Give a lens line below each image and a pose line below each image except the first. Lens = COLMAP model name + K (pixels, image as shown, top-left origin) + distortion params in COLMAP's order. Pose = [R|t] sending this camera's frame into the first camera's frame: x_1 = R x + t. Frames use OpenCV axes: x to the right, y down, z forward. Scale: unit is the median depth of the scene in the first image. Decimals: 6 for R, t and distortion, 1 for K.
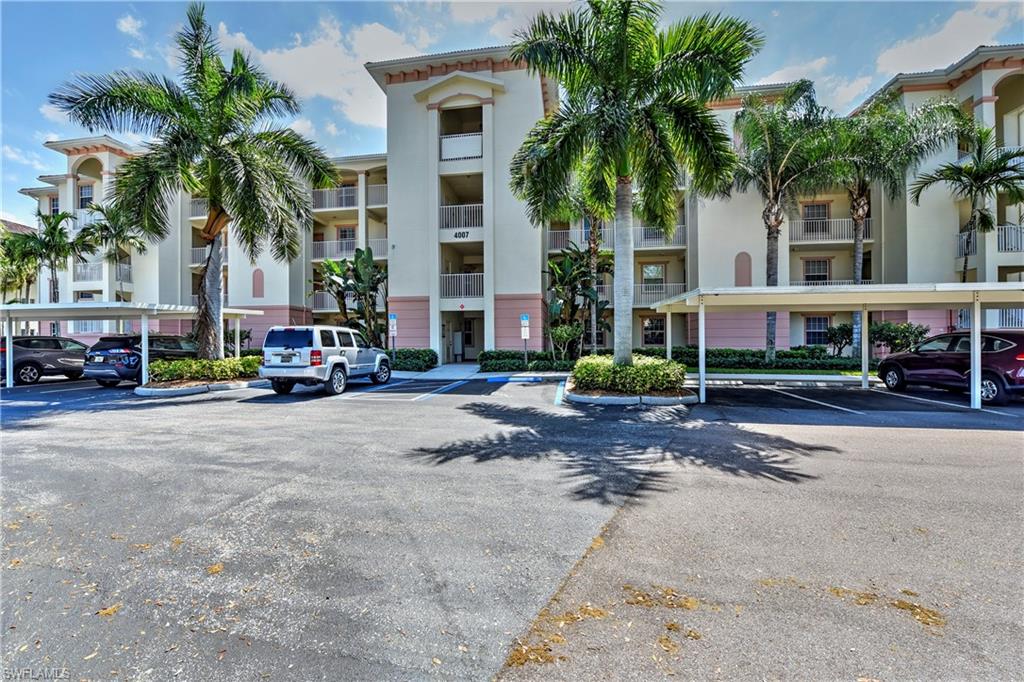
lens RADIAL K [[428.5, 0, 513.3], [0, 428.5, 335.8], [0, 0, 1]] dist [-0.012033, -0.001854]
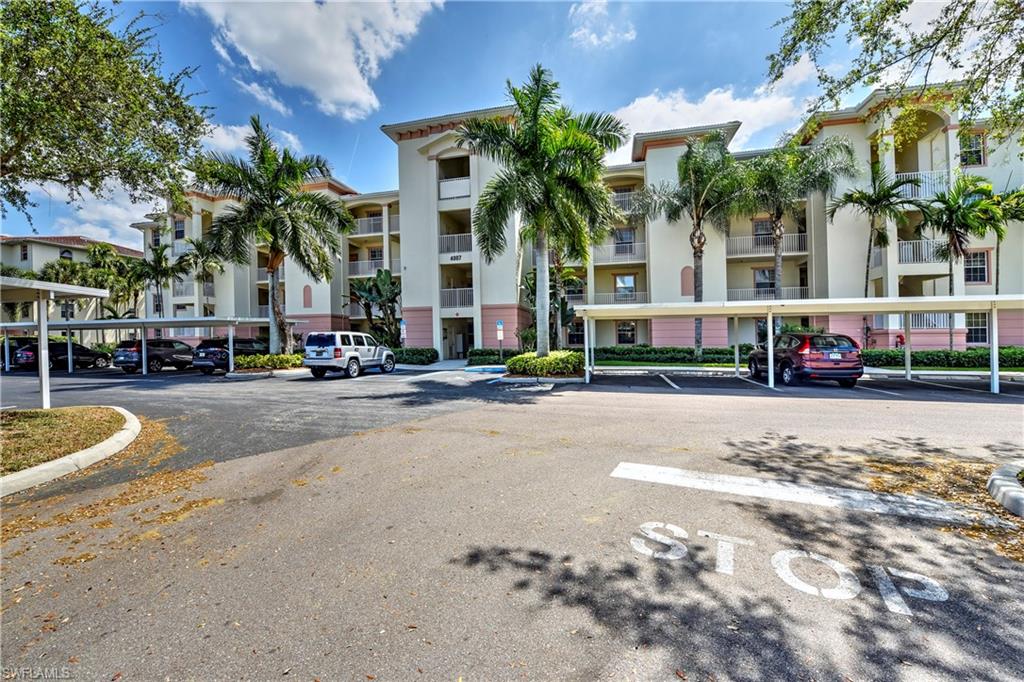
lens RADIAL K [[422.8, 0, 508.5], [0, 422.8, 346.2], [0, 0, 1]] dist [-0.015152, -0.000719]
pose [[0.993995, -0.002478, -0.109400, 0.172975], [0.005126, 0.999700, 0.023932, -0.002994], [0.109308, -0.024349, 0.993710, -0.238686]]
